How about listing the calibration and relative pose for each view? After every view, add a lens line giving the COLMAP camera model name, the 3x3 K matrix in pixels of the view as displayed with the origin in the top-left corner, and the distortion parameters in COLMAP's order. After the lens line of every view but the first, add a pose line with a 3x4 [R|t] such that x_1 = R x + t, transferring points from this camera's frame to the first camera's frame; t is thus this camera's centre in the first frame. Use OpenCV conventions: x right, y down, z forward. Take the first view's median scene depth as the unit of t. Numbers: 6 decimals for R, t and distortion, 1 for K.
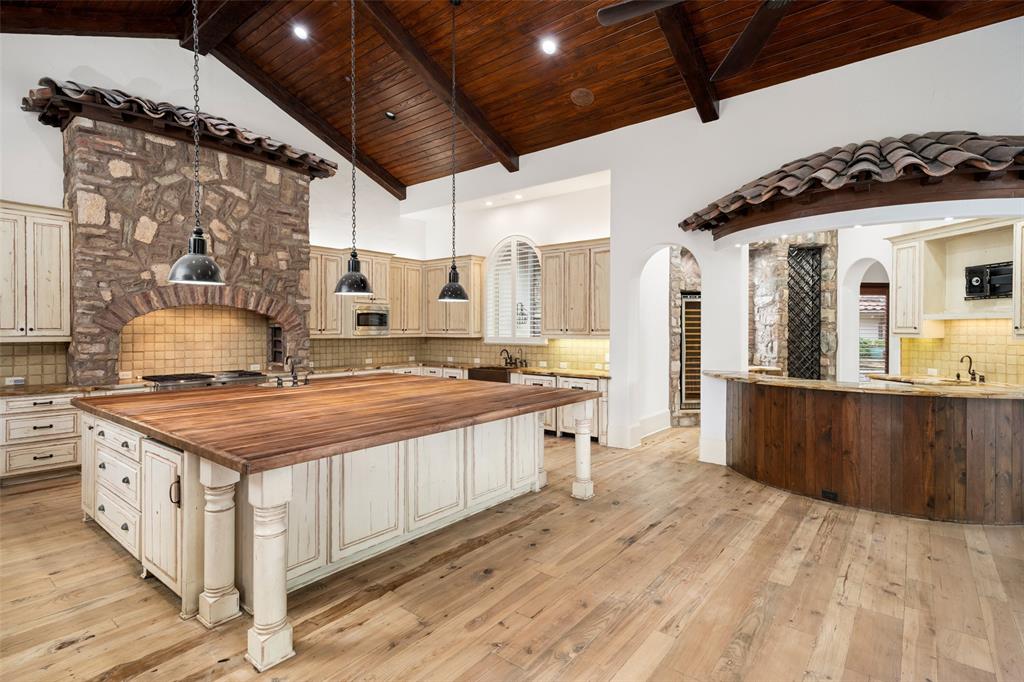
lens RADIAL K [[496.3, 0, 511.2], [0, 496.3, 332.0], [0, 0, 1]] dist [0.015245, 0.000102]
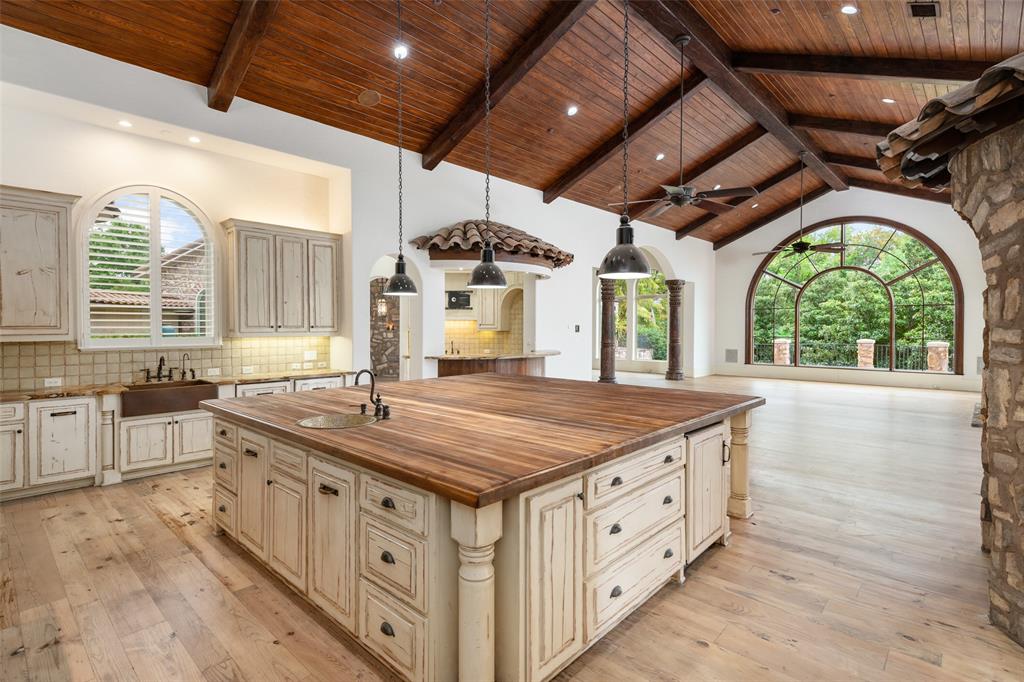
lens RADIAL K [[496.3, 0, 510.2], [0, 496.3, 335.8], [0, 0, 1]] dist [0.015245, 0.000102]
pose [[0.076519, -0.019759, 0.996872, -0.879518], [0.012823, 0.999740, 0.018832, 0.000423], [-0.996986, 0.011342, 0.076753, 0.648379]]
